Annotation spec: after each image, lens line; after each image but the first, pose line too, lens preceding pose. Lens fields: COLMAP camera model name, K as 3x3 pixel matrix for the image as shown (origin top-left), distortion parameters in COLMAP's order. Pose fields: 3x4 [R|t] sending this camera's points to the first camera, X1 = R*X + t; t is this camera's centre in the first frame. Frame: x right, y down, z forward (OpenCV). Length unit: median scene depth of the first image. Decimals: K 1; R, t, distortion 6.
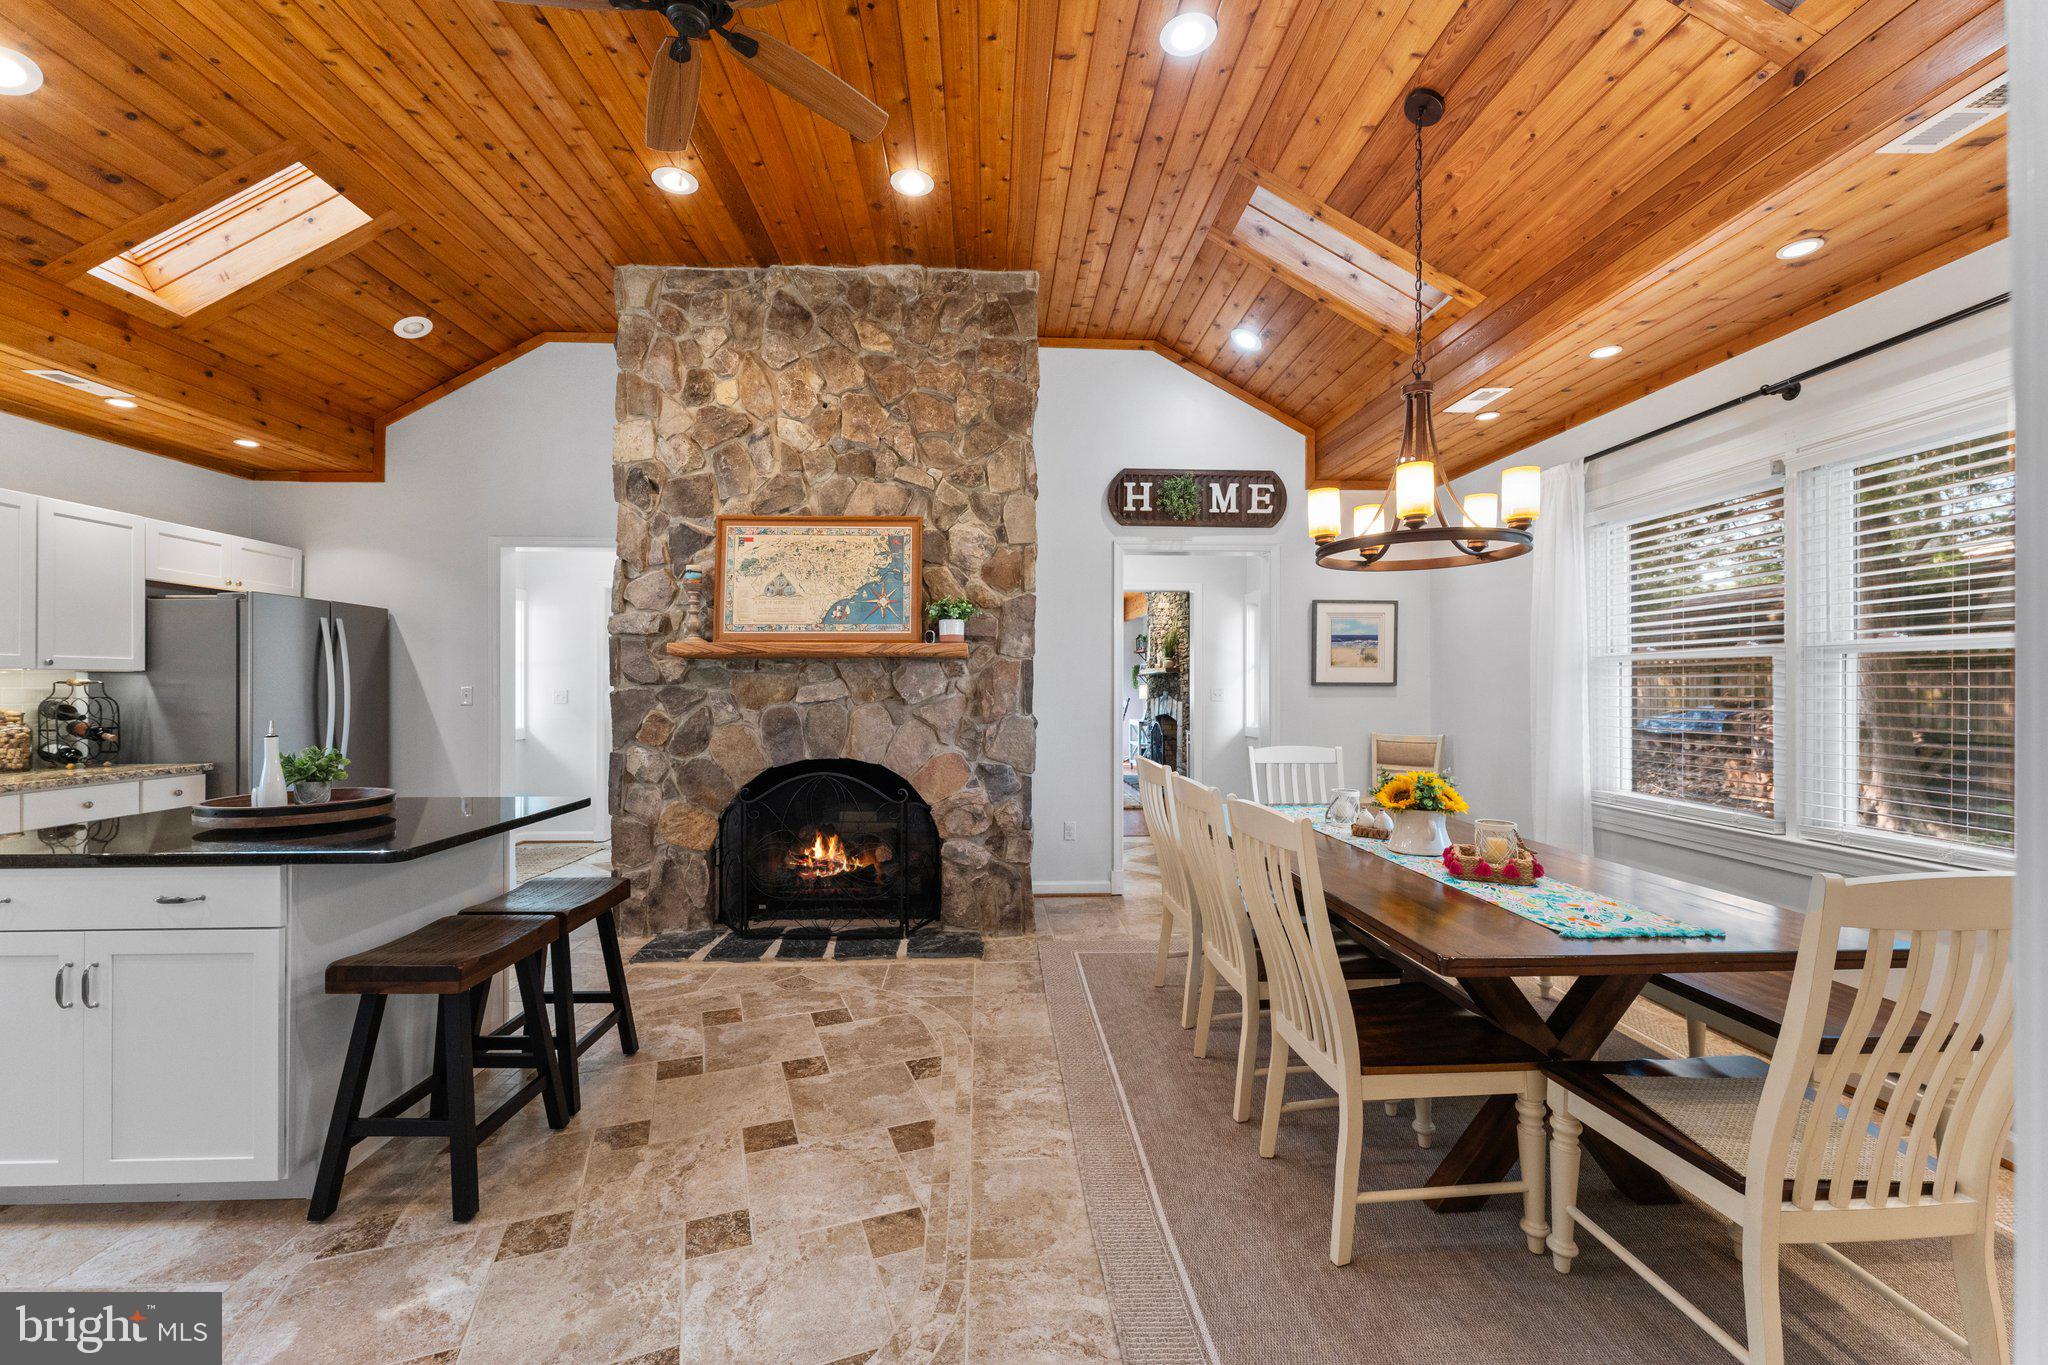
lens RADIAL K [[821.1, 0, 1019.7], [0, 821.1, 687.1], [0, 0, 1]] dist [0.000647, 0.000002]
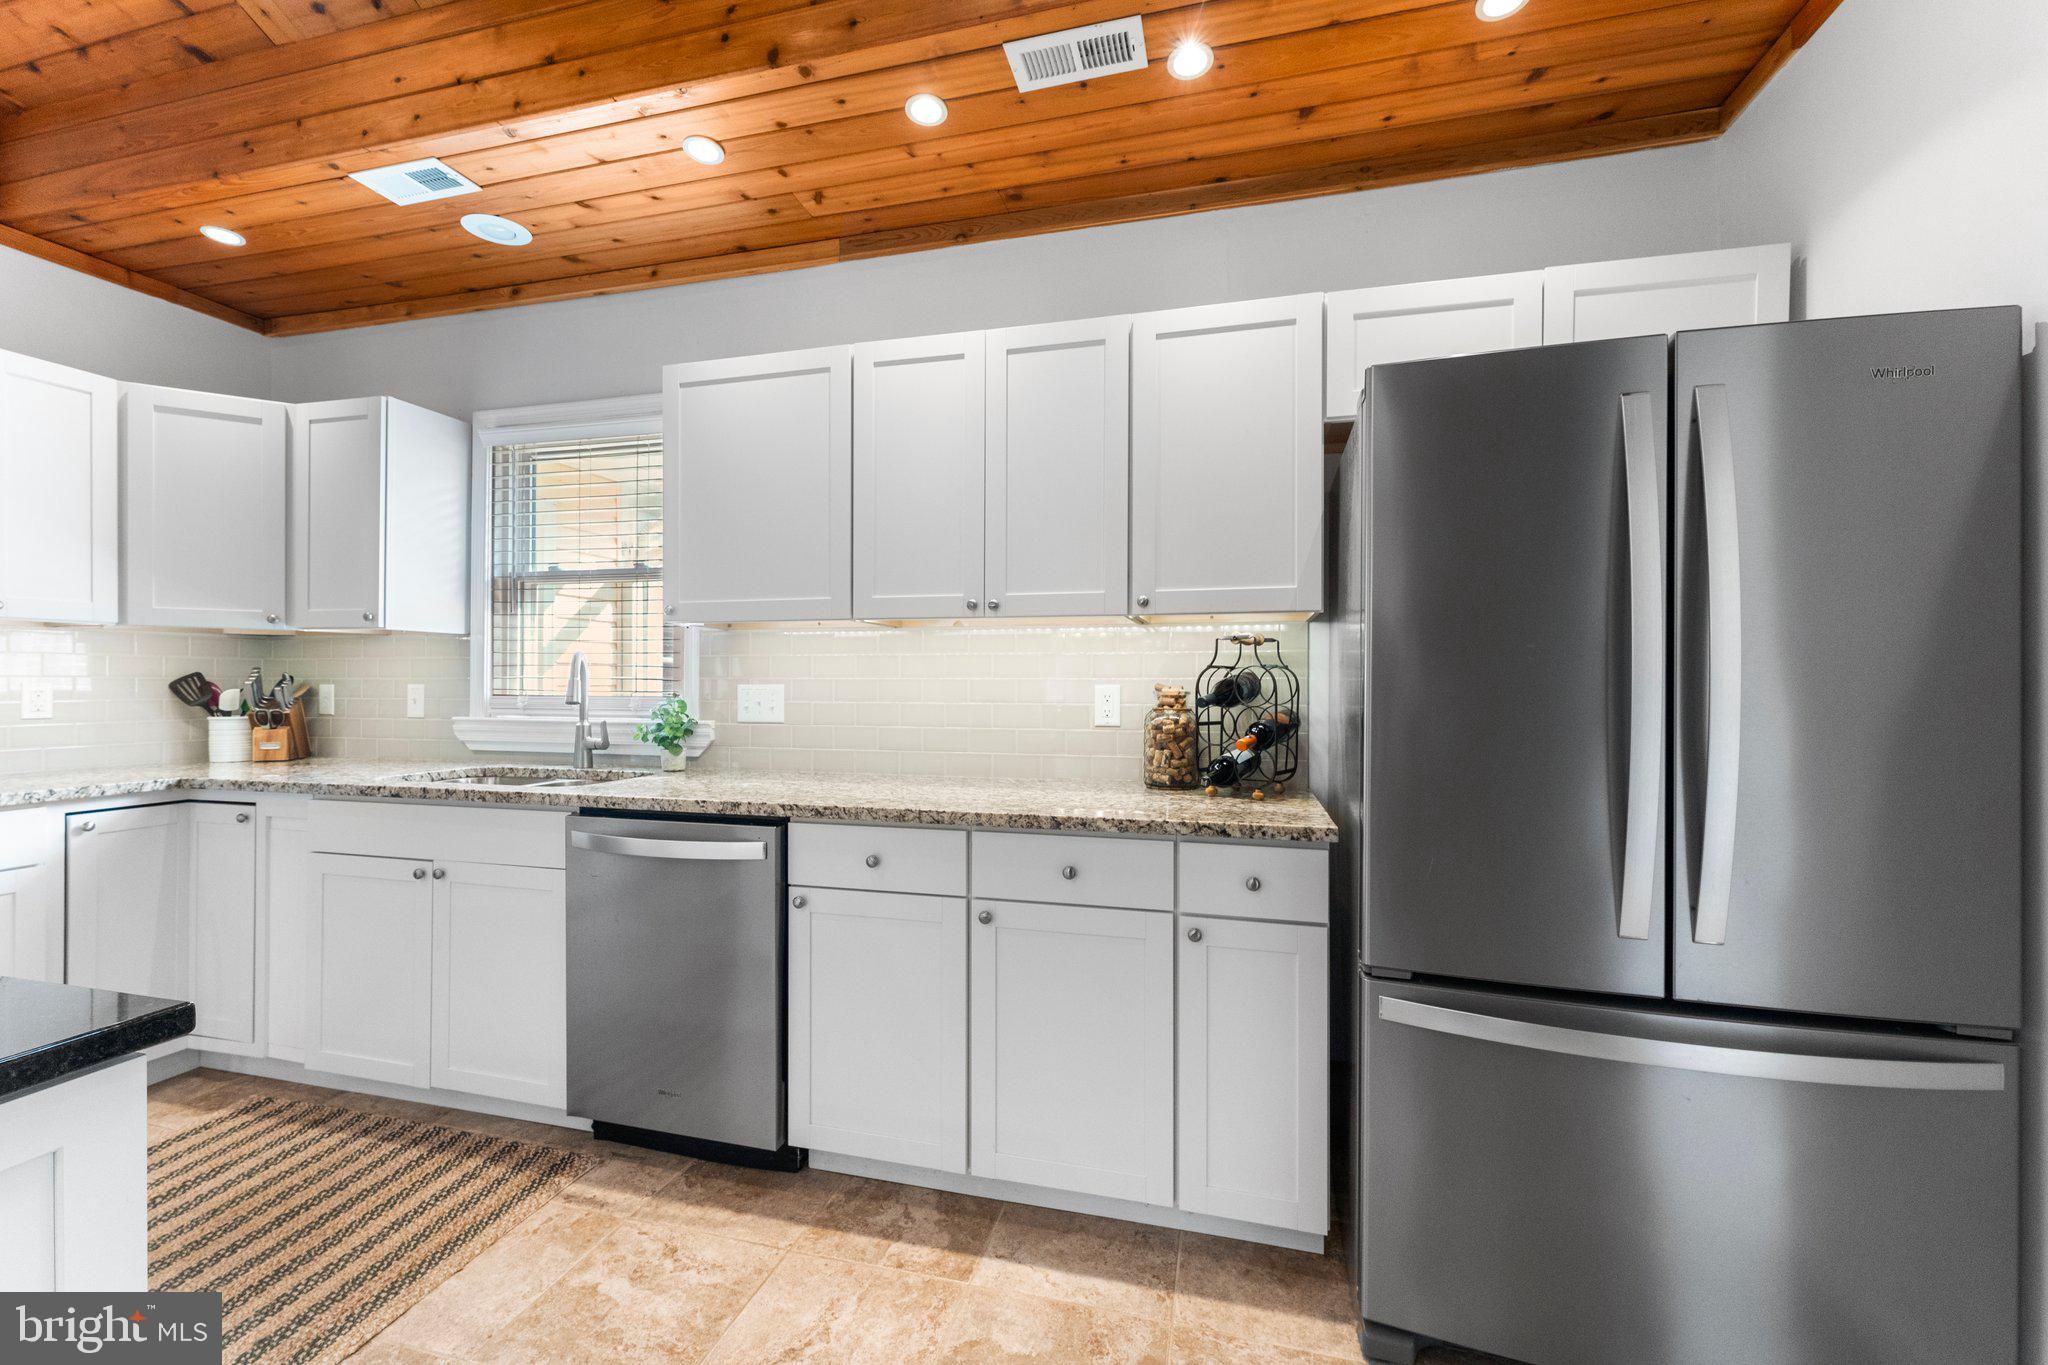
lens RADIAL K [[818.4, 0, 1019.8], [0, 818.4, 676.4], [0, 0, 1]] dist [0.000797, 0.000165]
pose [[-0.290647, -0.008025, -0.956797, -0.530434], [-0.002974, 0.999968, -0.007484, 0.021714], [0.956826, 0.000670, -0.290661, 0.925598]]
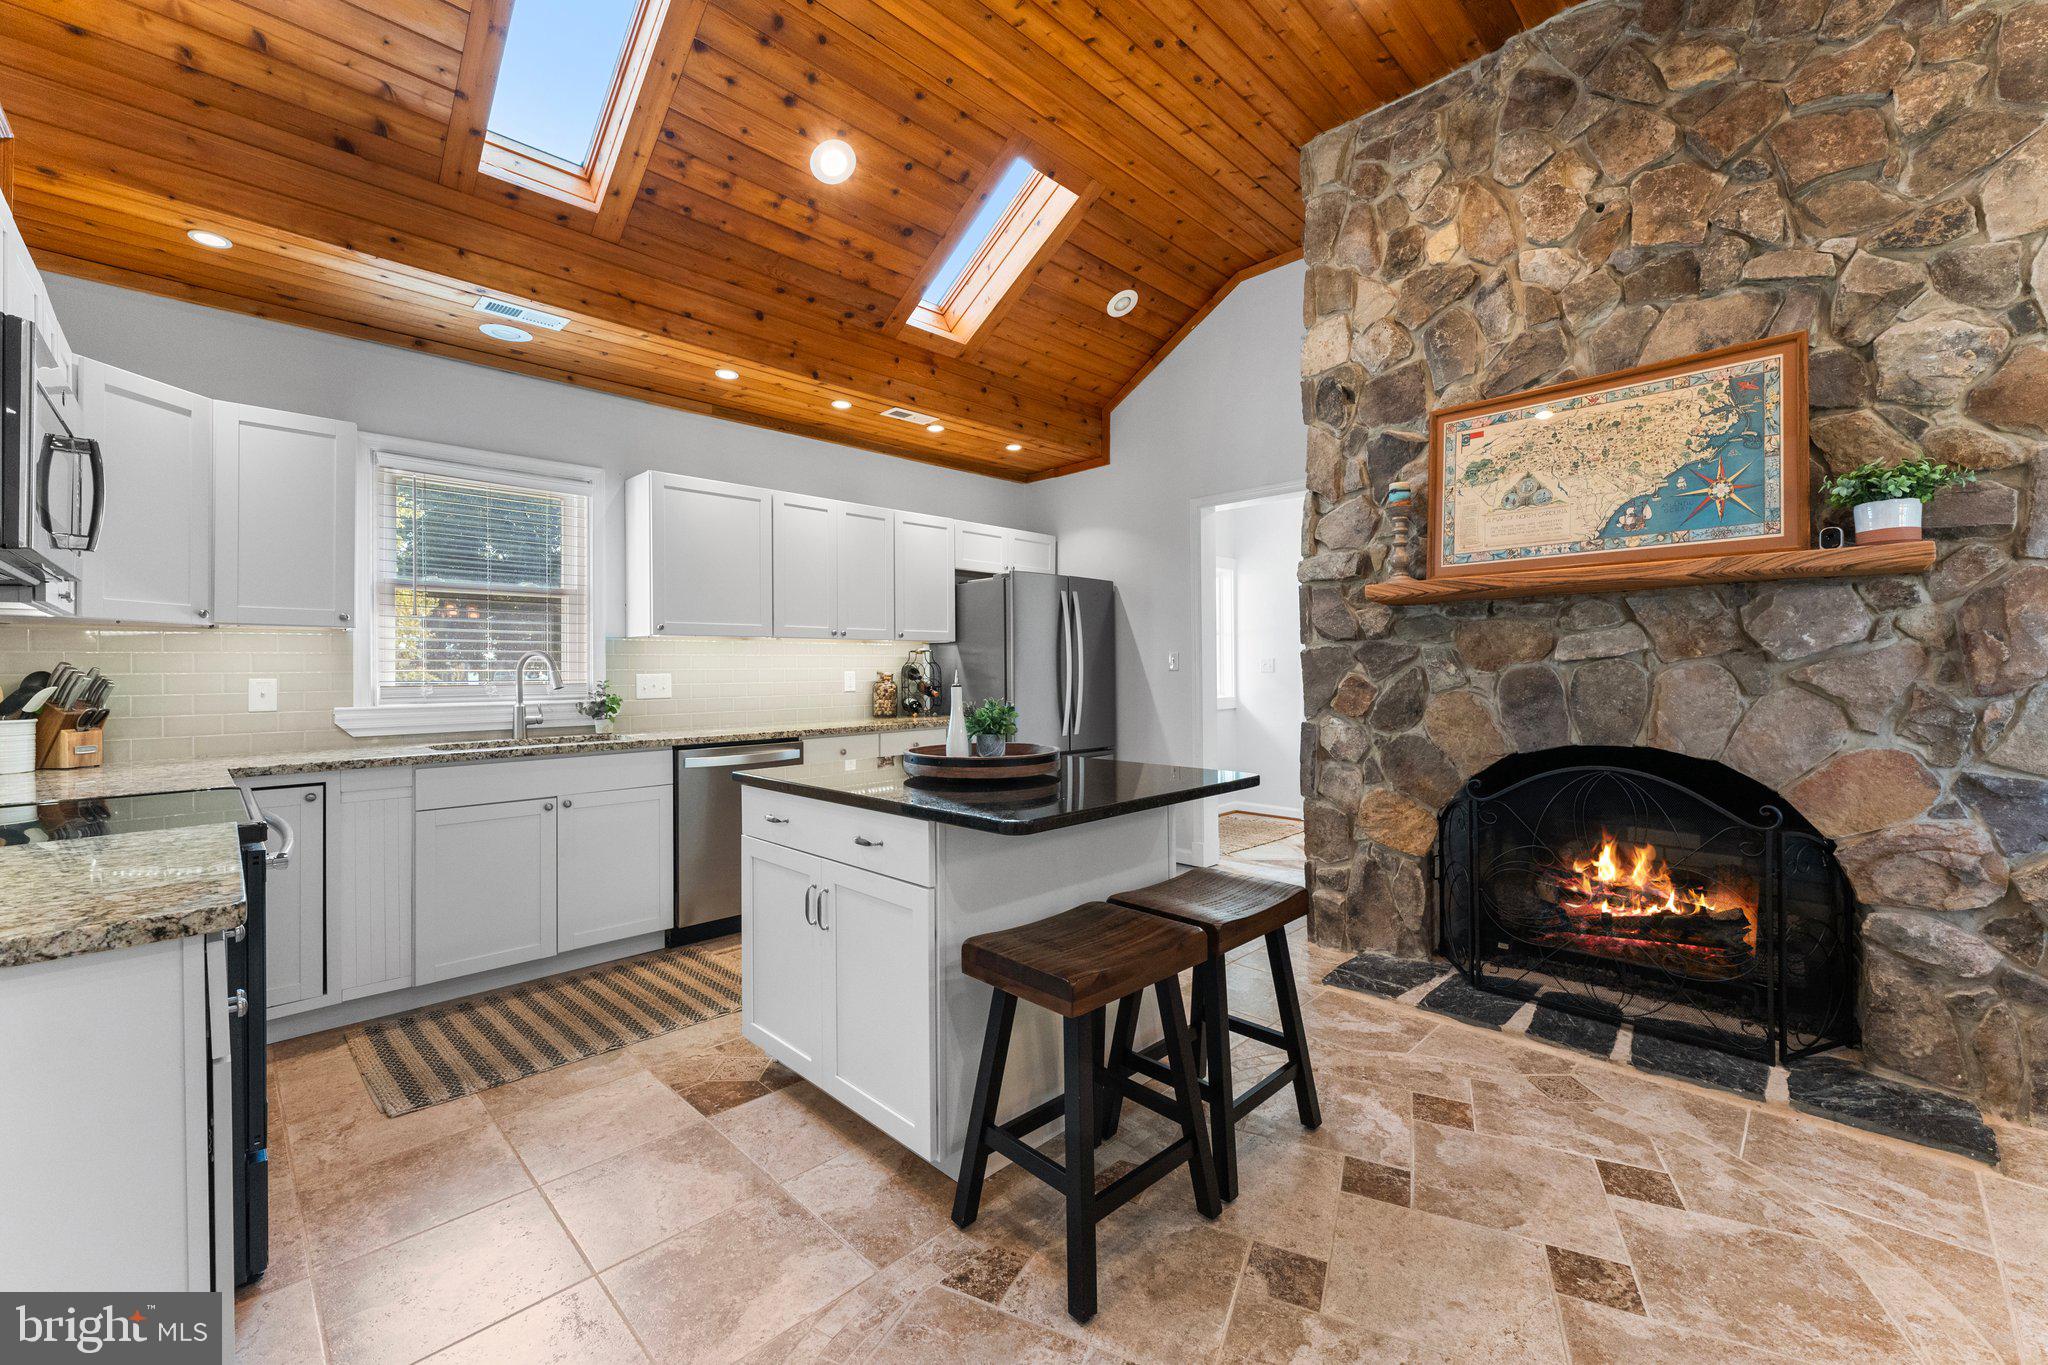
lens RADIAL K [[824.6, 0, 1019.3], [0, 824.6, 665.0], [0, 0, 1]] dist [0.000005, 0.000608]
pose [[0.676205, -0.009806, -0.736649, -0.069156], [0.008791, 0.999948, -0.005241, 0.022433], [0.736661, -0.002932, 0.676255, 0.211306]]
